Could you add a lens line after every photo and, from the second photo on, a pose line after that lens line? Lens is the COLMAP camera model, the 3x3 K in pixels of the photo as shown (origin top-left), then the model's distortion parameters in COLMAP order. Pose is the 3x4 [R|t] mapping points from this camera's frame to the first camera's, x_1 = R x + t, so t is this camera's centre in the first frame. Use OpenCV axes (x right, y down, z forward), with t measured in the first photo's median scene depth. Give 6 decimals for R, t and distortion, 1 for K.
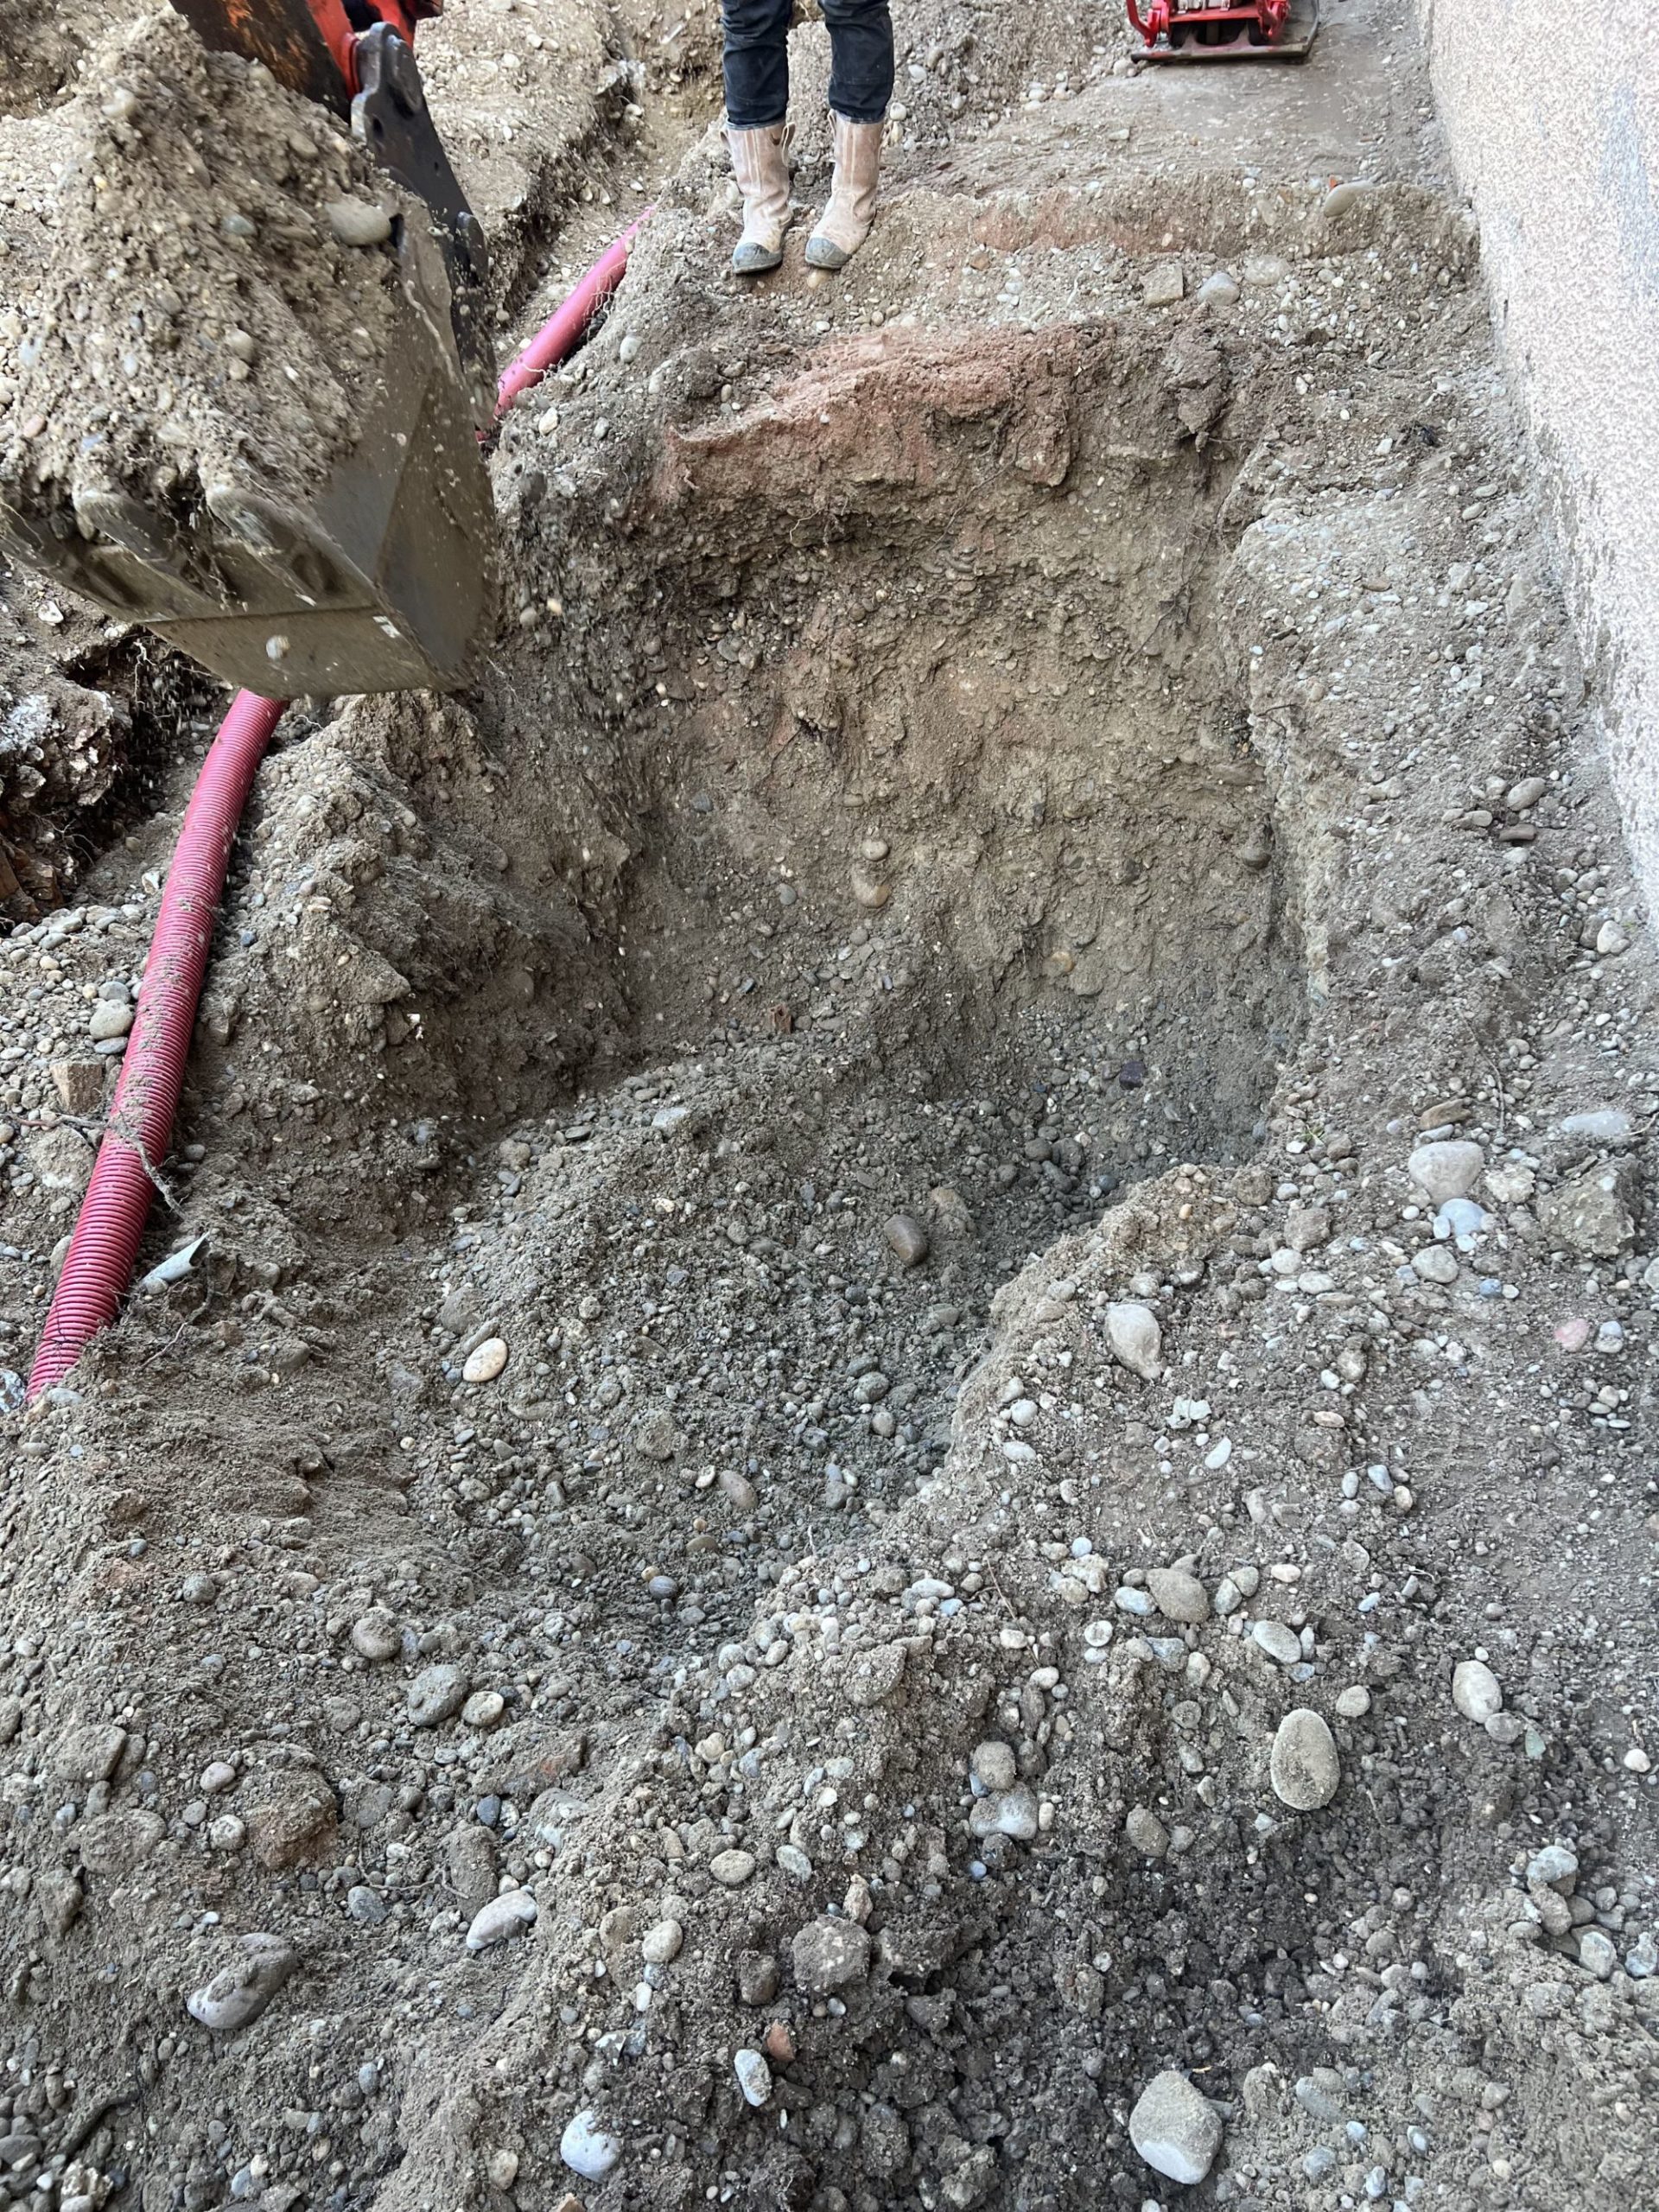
lens RADIAL K [[1679.1, 0, 870.7], [0, 1679.1, 1108.2], [0, 0, 1]] dist [0.050811, -0.051256]
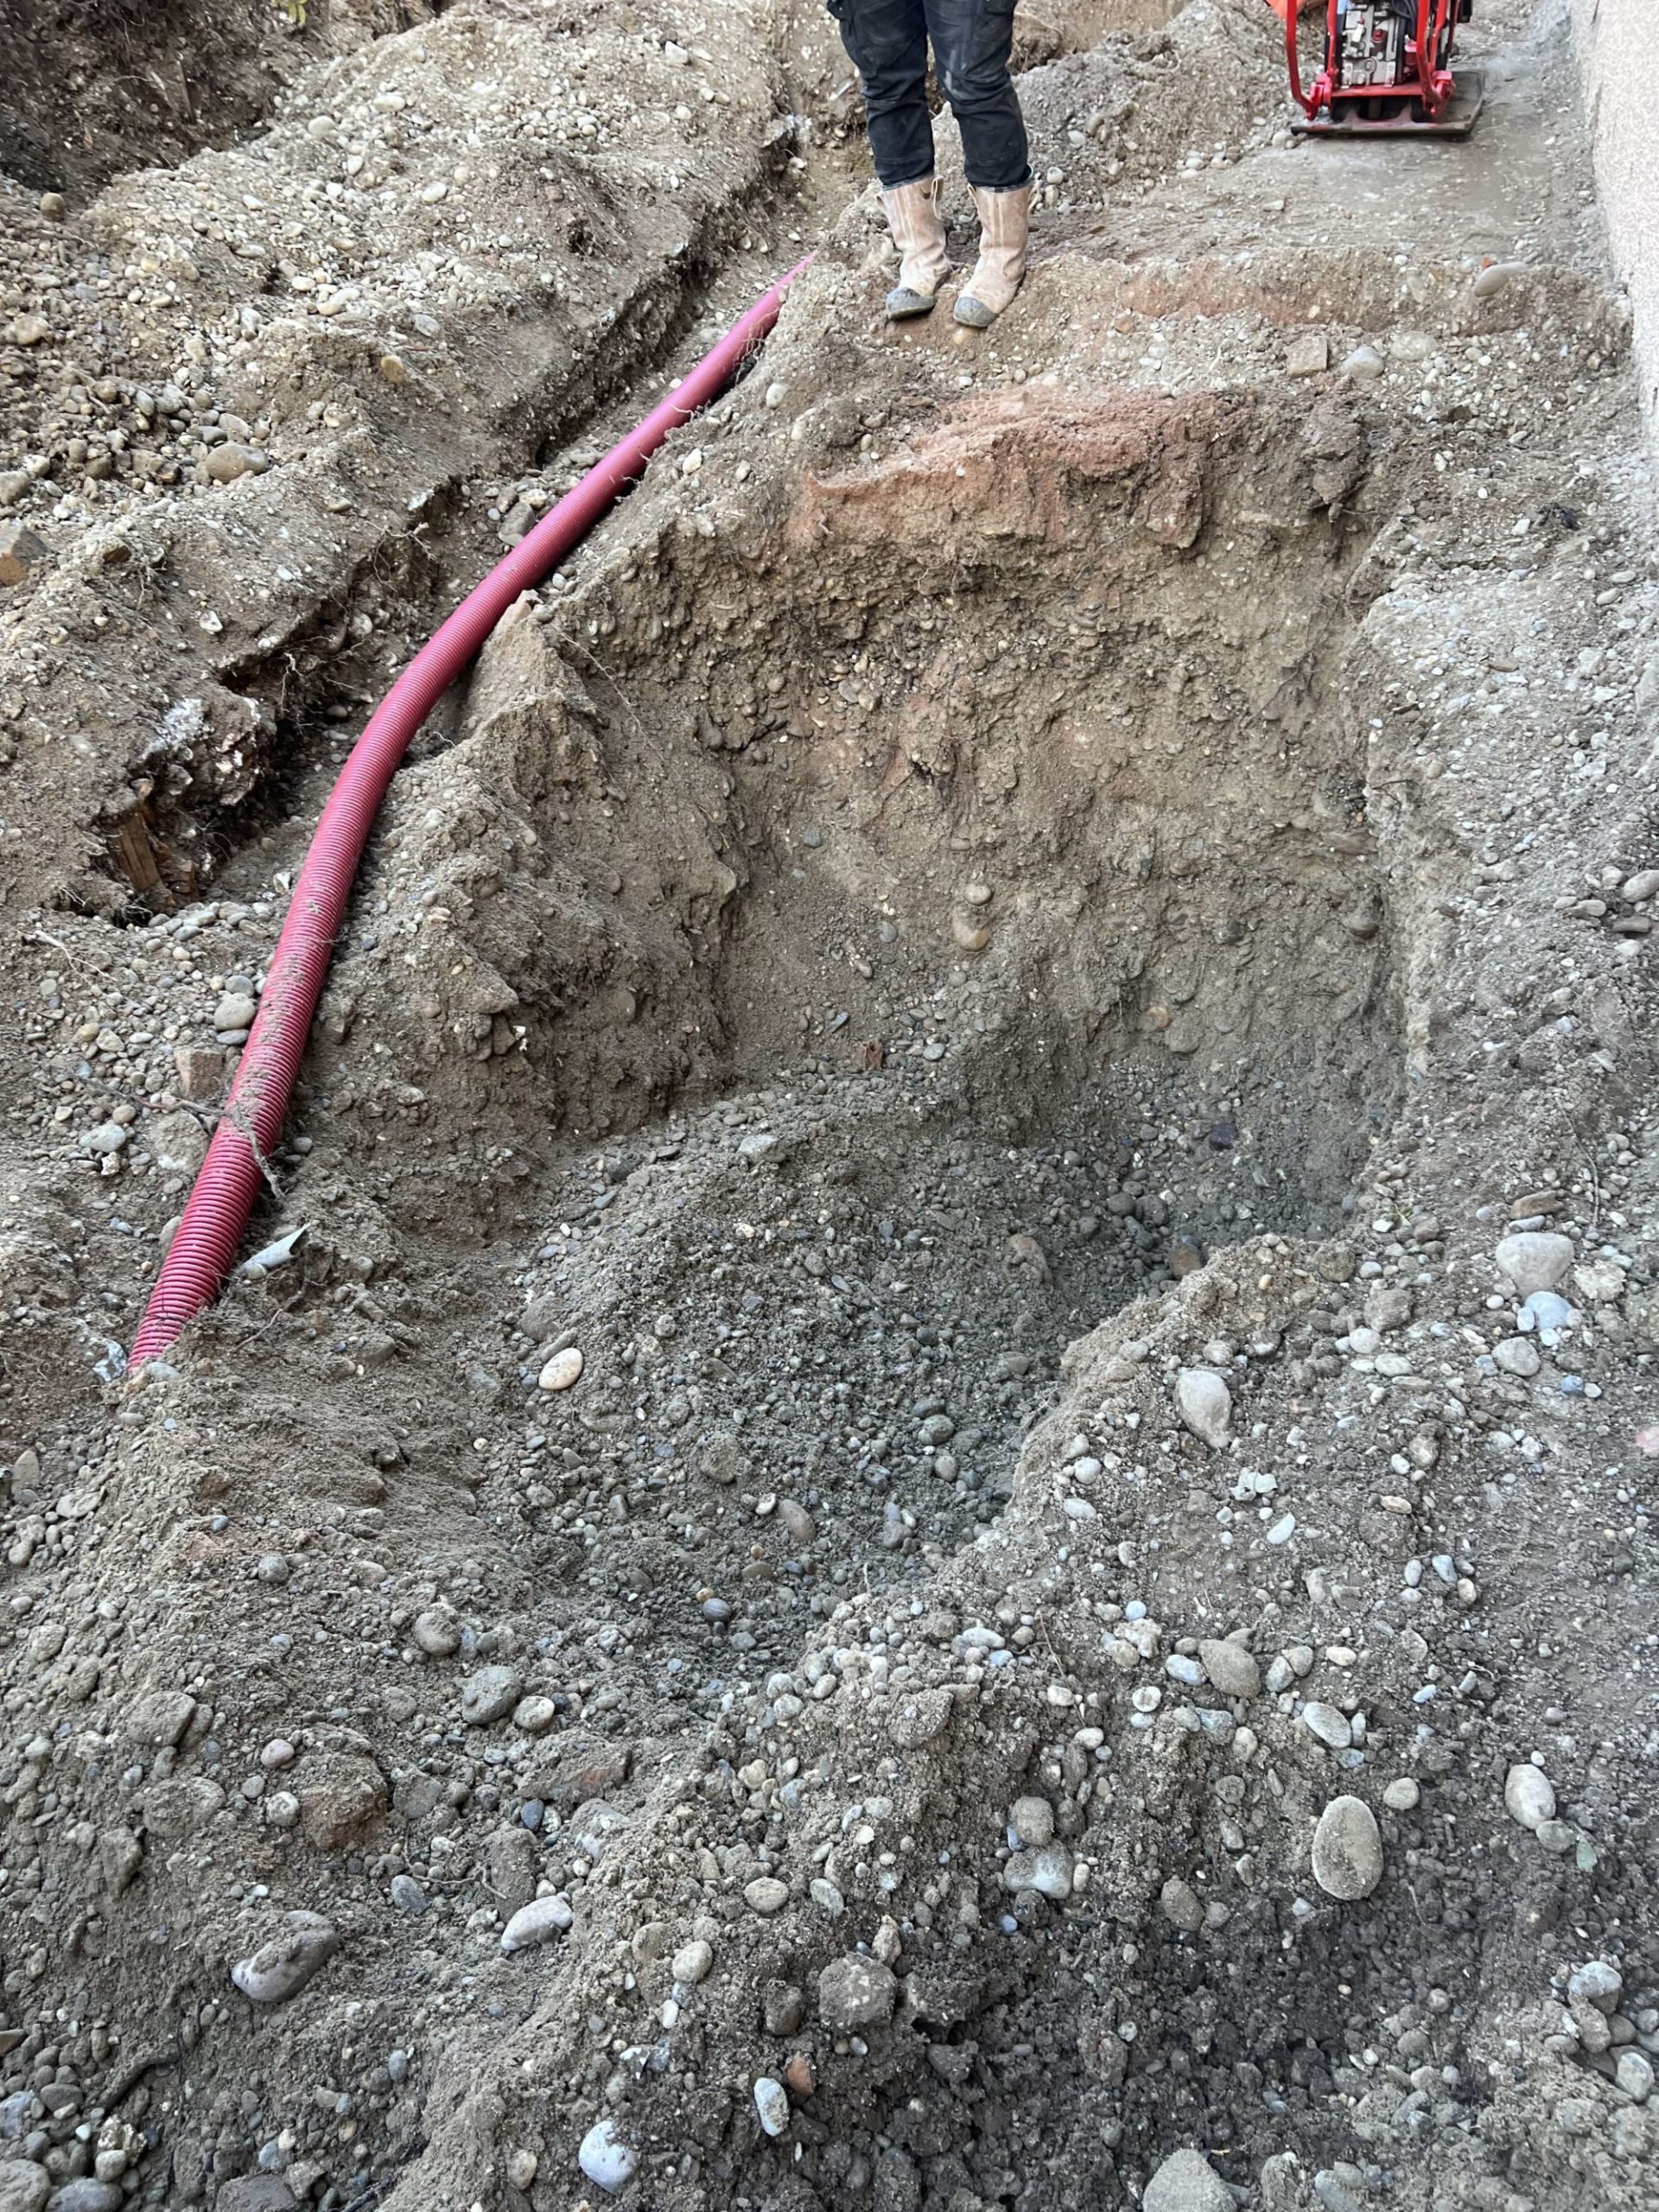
lens RADIAL K [[1680.7, 0, 840.4], [0, 1680.7, 1092.1], [0, 0, 1]] dist [0.048154, -0.045424]
pose [[0.994868, 0.072987, -0.070072, -0.000819], [-0.074984, 0.996838, -0.026294, -0.004124], [0.067932, 0.031413, 0.997195, -0.013339]]
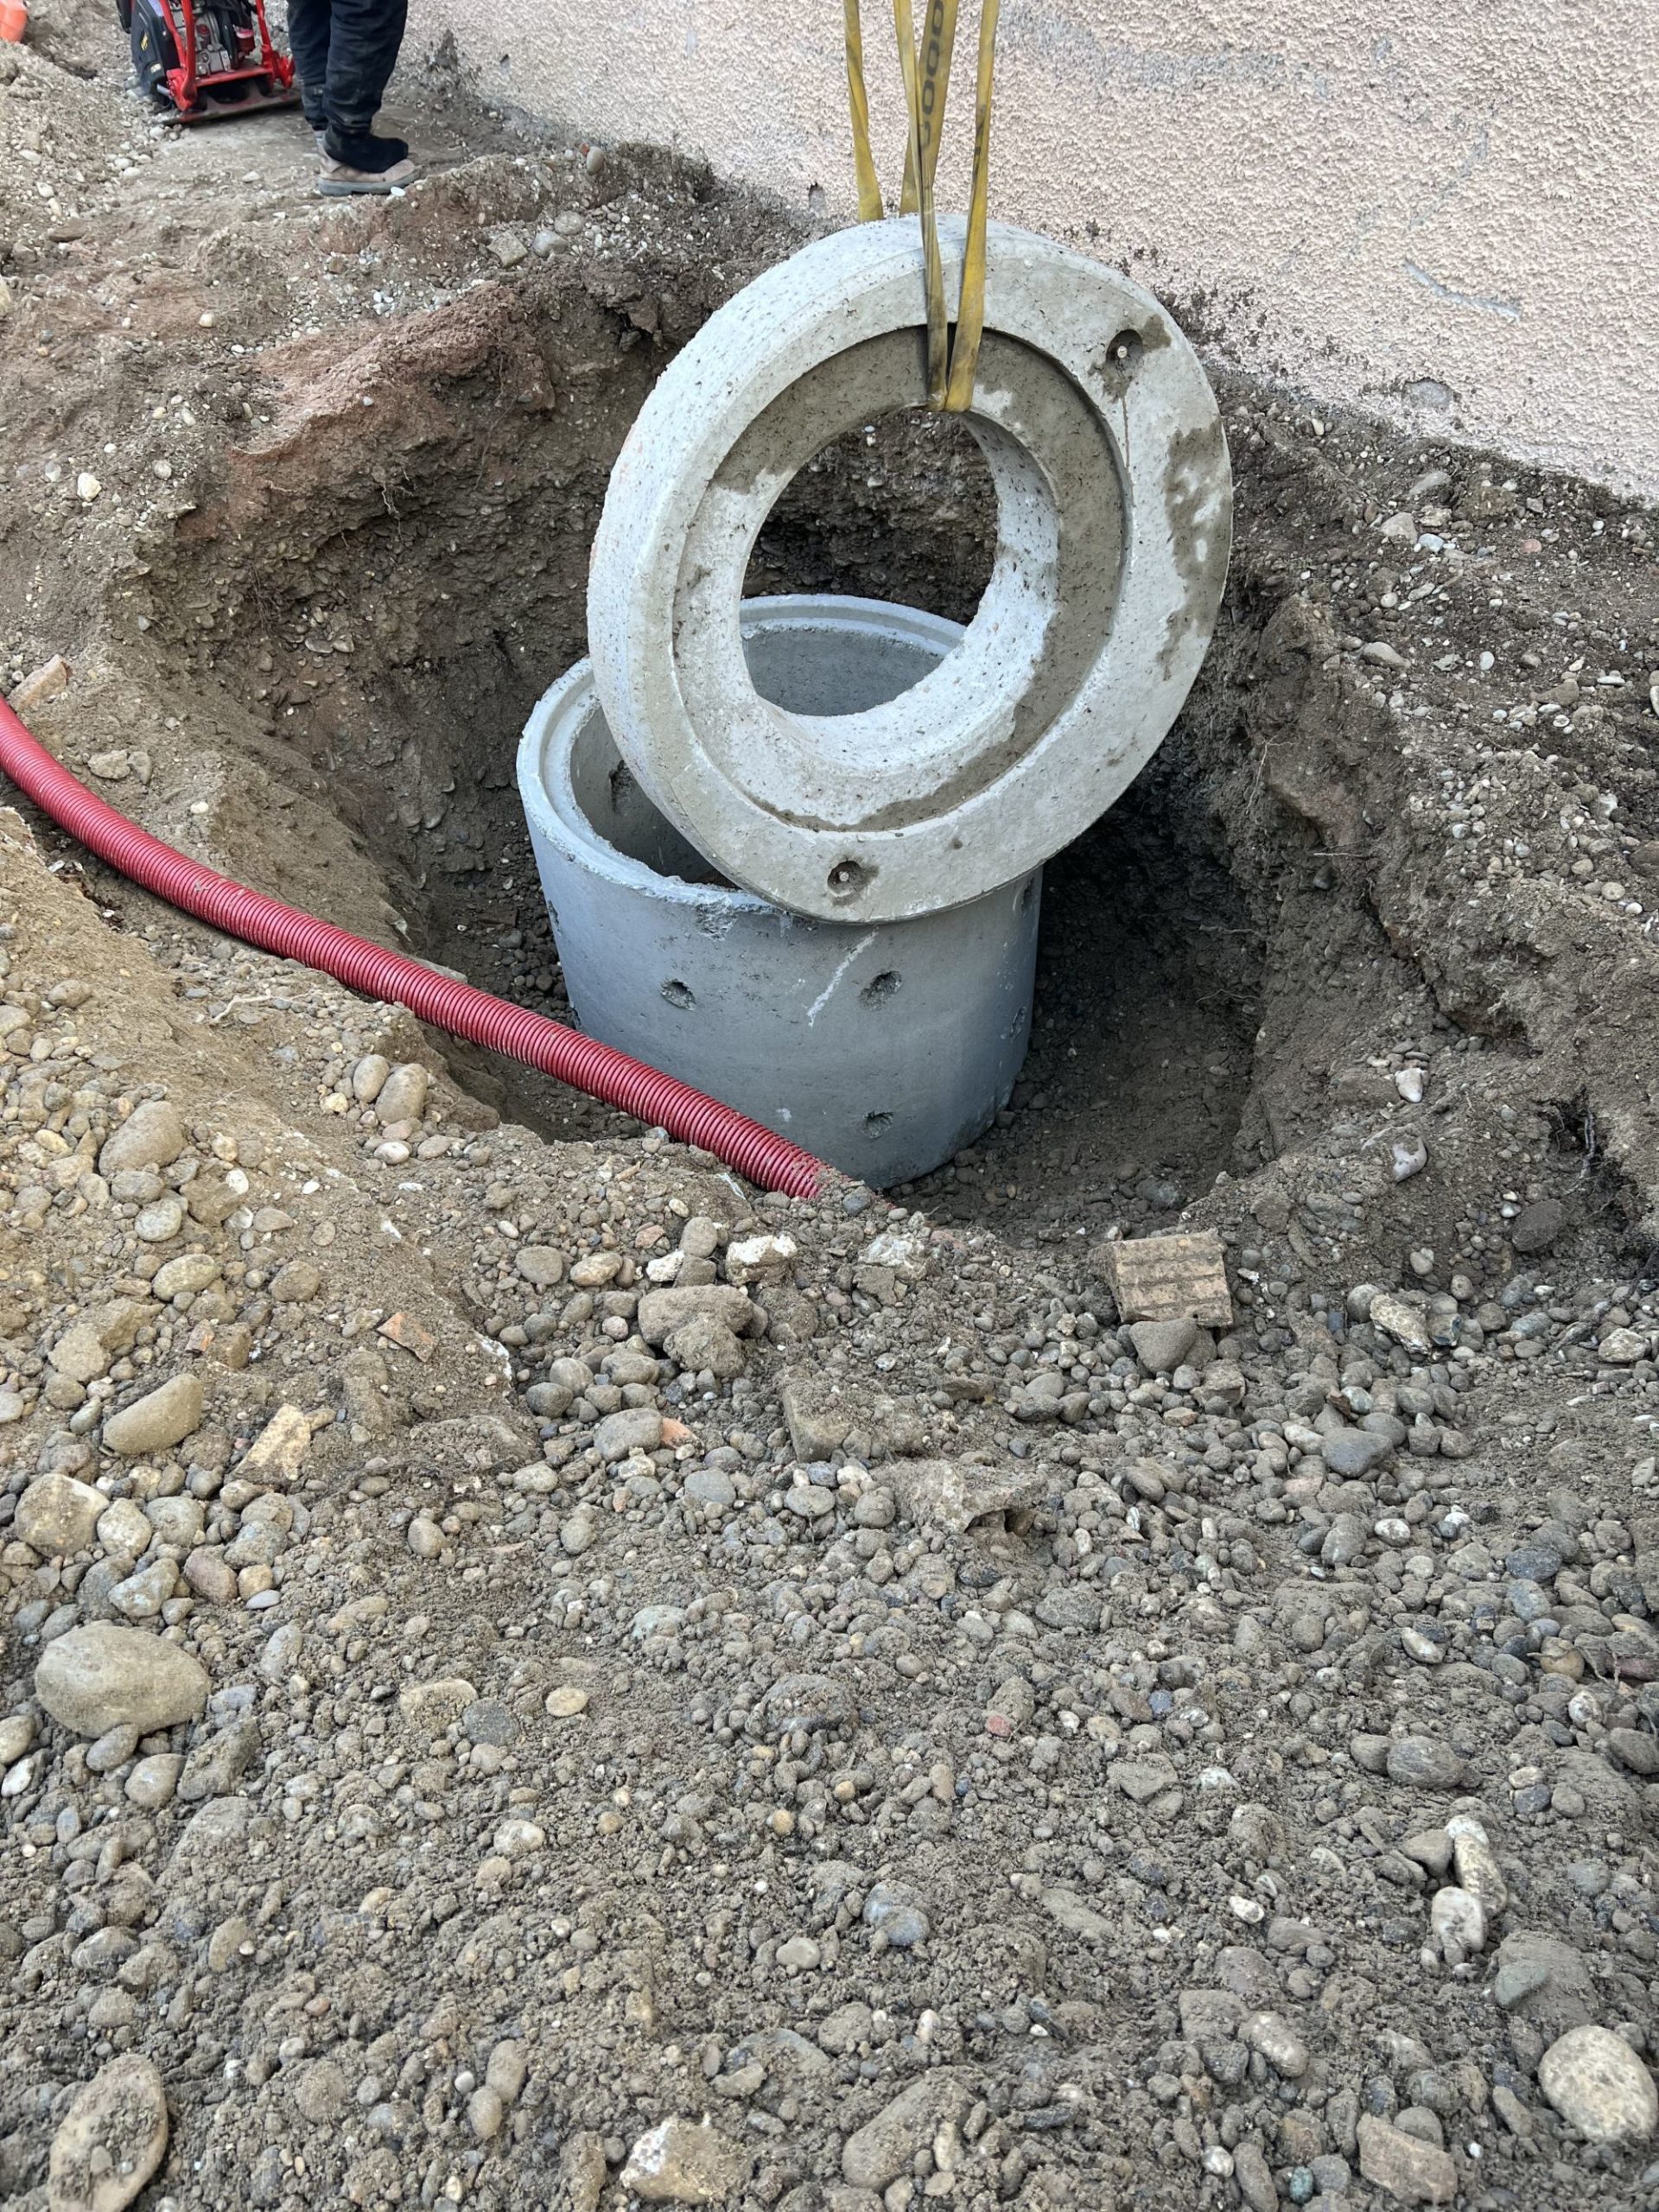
lens RADIAL K [[1646.9, 0, 829.5], [0, 1646.9, 1106.0], [0, 0, 1]] dist [0.054365, -0.052992]
pose [[0.645596, -0.478390, 0.595272, -1.010627], [0.508276, 0.850925, 0.132599, 0.007518], [-0.569966, 0.216957, 0.792508, 0.052809]]
